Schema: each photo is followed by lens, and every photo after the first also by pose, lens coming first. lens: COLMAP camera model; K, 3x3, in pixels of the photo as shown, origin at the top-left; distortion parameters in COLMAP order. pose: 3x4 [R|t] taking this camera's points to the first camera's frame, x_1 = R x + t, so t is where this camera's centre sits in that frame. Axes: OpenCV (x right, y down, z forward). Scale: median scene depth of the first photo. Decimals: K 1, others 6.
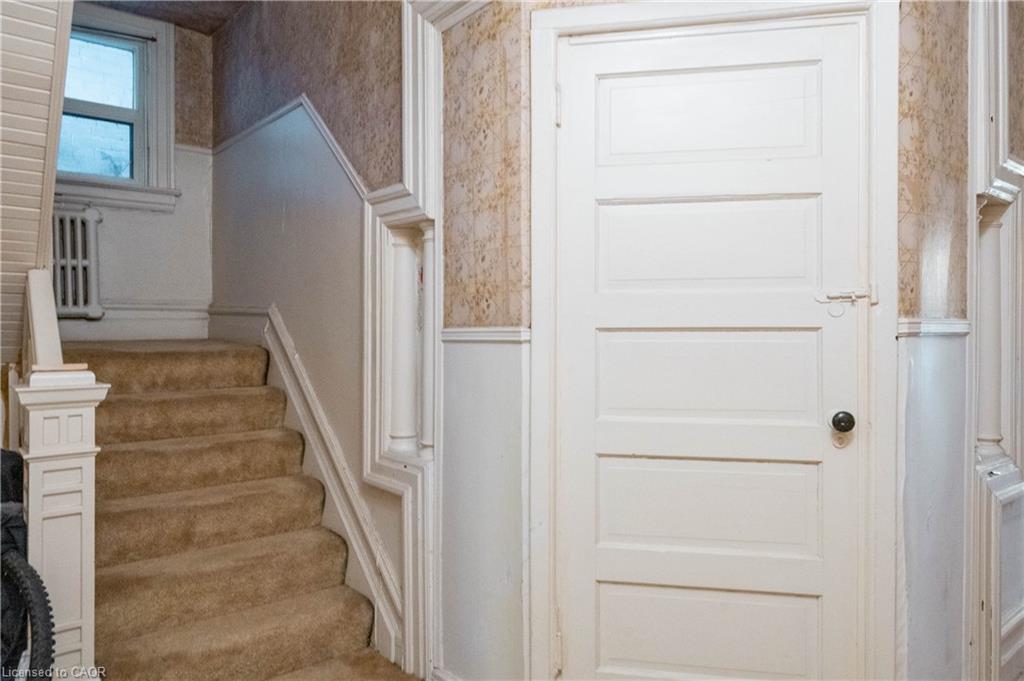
lens RADIAL K [[667.4, 0, 518.4], [0, 667.4, 333.5], [0, 0, 1]] dist [-0.002333, -0.002423]
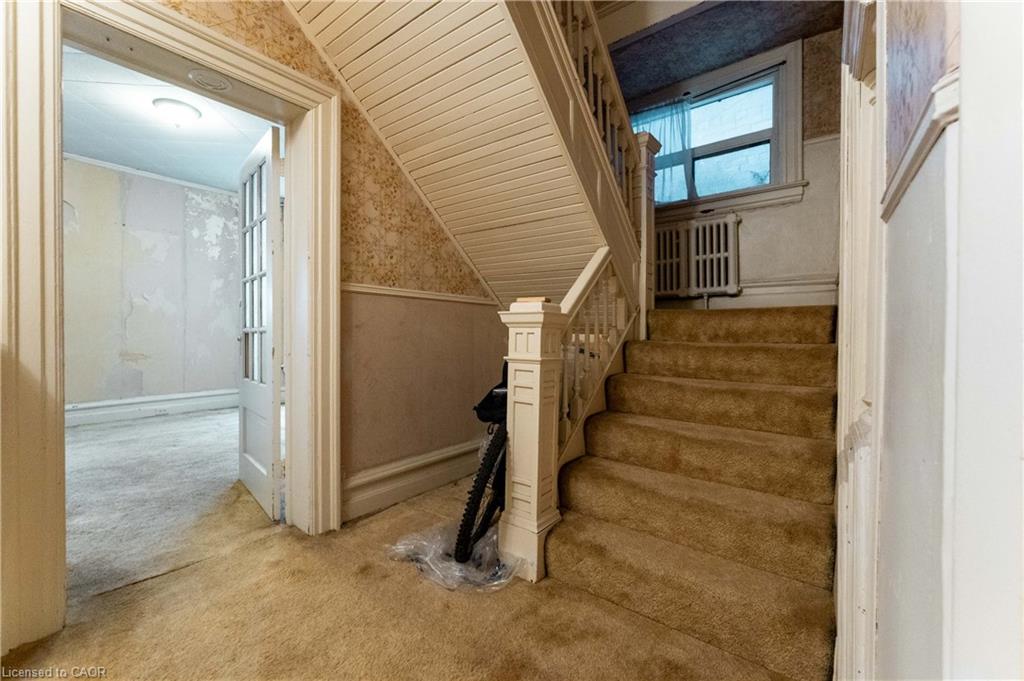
lens RADIAL K [[414.8, 0, 517.6], [0, 414.8, 335.3], [0, 0, 1]] dist [-0.005311, -0.000604]
pose [[0.220501, 0.004014, -0.975378, 0.106601], [-0.013041, 0.999914, 0.001166, 0.080445], [0.975300, 0.012463, 0.220535, 0.494009]]
